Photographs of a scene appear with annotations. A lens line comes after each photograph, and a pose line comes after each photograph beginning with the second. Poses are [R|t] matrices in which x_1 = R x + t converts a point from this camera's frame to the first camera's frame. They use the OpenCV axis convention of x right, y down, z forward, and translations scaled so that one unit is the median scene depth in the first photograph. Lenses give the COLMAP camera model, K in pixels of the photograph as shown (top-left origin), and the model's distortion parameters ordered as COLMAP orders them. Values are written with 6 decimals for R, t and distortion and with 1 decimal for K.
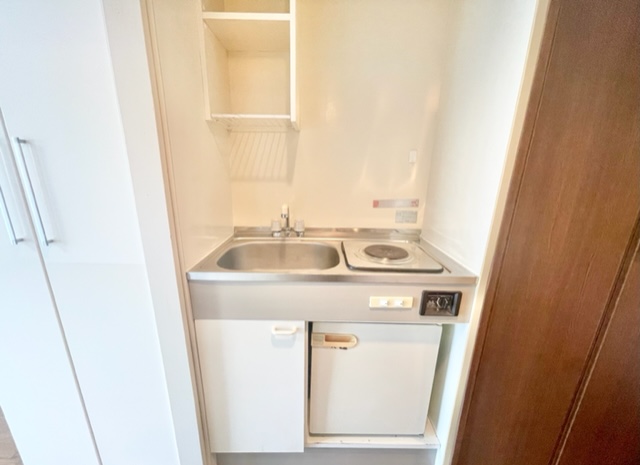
lens RADIAL K [[261.6, 0, 319.5], [0, 261.6, 244.0], [0, 0, 1]] dist [-0.002509, -0.000123]
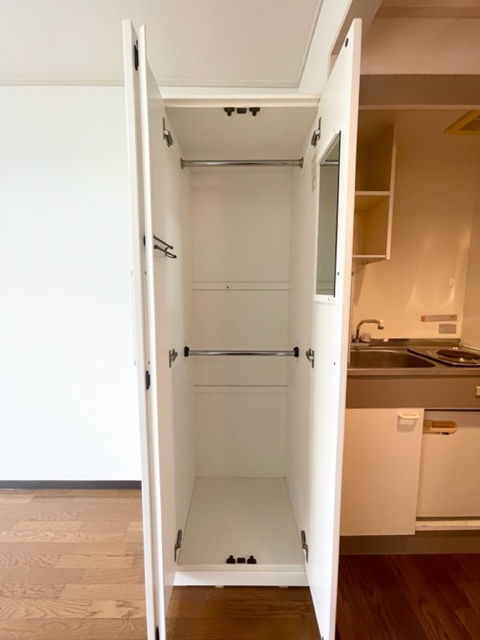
lens RADIAL K [[260.1, 0, 241.5], [0, 260.1, 323.4], [0, 0, 1]] dist [-0.001521, 0.000168]
pose [[0.999720, -0.023602, 0.001776, -0.682687], [0.023555, 0.984764, -0.172291, 0.064290], [0.002317, 0.172285, 0.985044, -0.227962]]
